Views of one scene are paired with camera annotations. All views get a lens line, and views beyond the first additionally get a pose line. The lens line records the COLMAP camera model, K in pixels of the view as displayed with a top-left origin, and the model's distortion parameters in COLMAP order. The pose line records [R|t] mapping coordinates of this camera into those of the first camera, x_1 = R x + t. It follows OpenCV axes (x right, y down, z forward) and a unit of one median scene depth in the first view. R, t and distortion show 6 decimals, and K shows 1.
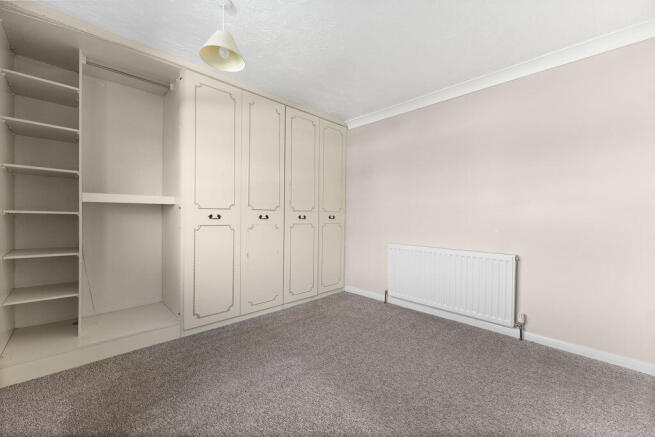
lens RADIAL K [[260.0, 0, 328.4], [0, 260.0, 218.2], [0, 0, 1]] dist [-0.000900, -0.000098]
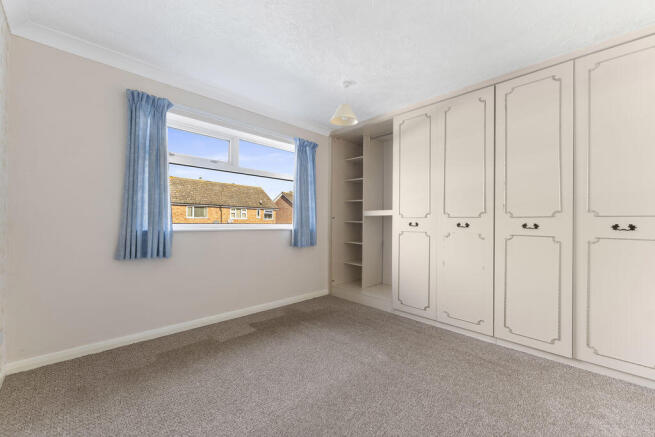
lens RADIAL K [[260.0, 0, 328.4], [0, 260.0, 218.2], [0, 0, 1]] dist [-0.000900, -0.000098]
pose [[0.016823, -0.024145, -0.999567, 0.654487], [-0.019732, 0.999506, -0.024476, 0.003076], [0.999664, 0.020135, 0.016338, 0.520303]]
